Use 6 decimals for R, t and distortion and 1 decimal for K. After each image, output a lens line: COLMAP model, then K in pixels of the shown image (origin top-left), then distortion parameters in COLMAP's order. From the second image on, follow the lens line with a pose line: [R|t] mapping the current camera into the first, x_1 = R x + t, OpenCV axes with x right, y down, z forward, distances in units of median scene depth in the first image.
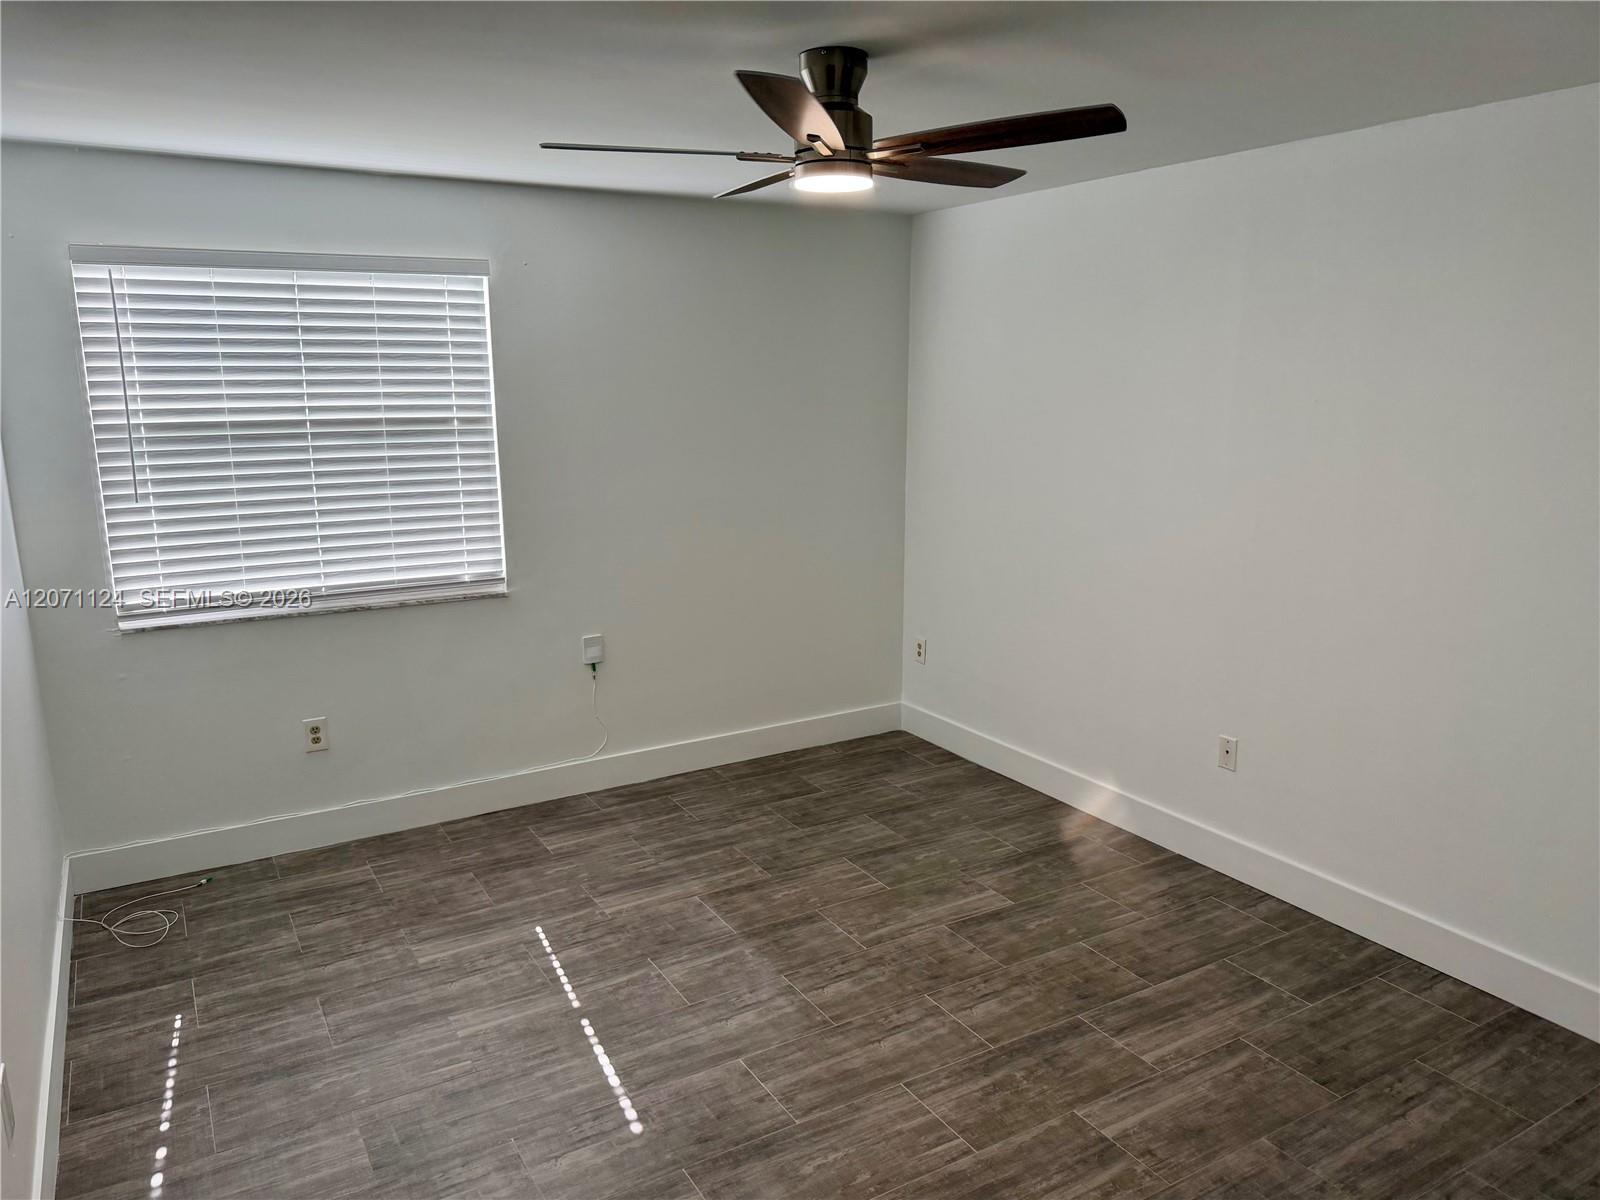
lens RADIAL K [[1125.0, 0, 814.8], [0, 1125.0, 614.1], [0, 0, 1]] dist [0.013509, -0.024252]
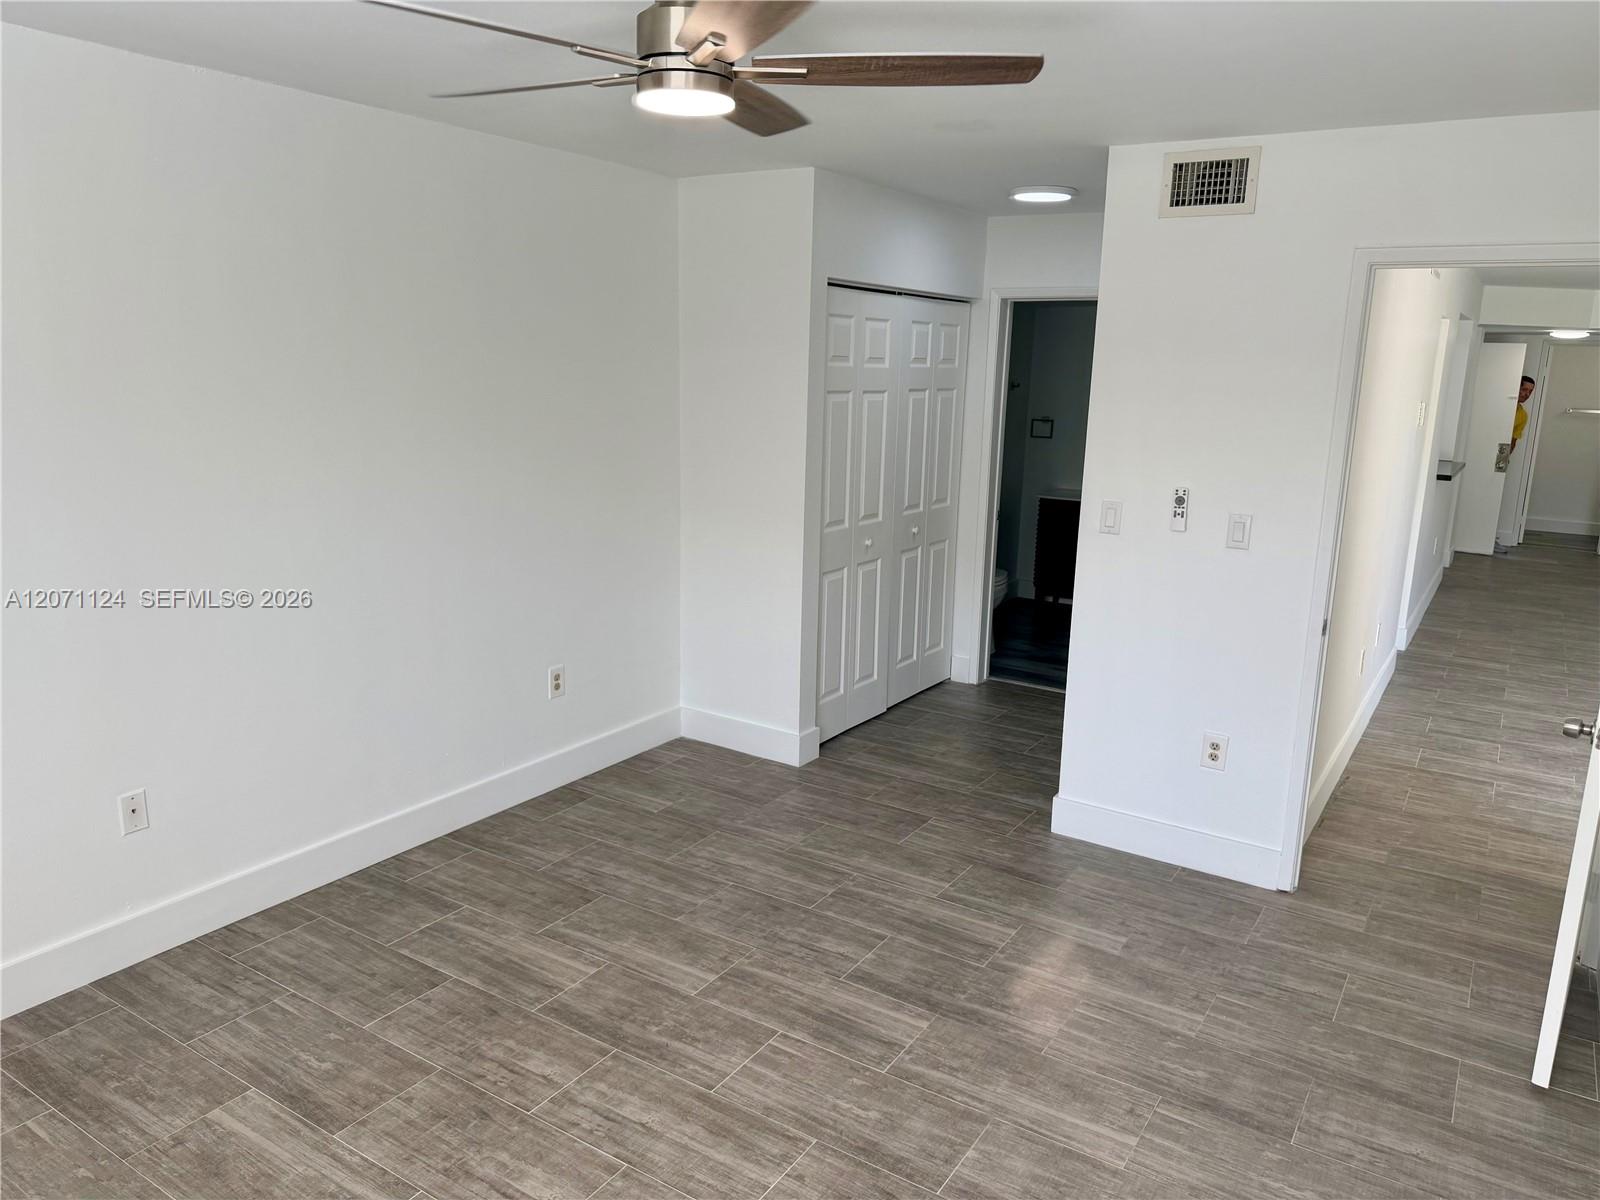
lens RADIAL K [[1125.0, 0, 814.9], [0, 1125.0, 587.6], [0, 0, 1]] dist [0.013509, -0.024252]
pose [[-0.447291, -0.187752, 0.874460, -0.689832], [0.162841, 0.944280, 0.286037, -0.234765], [-0.879439, 0.270340, -0.391794, 1.138770]]
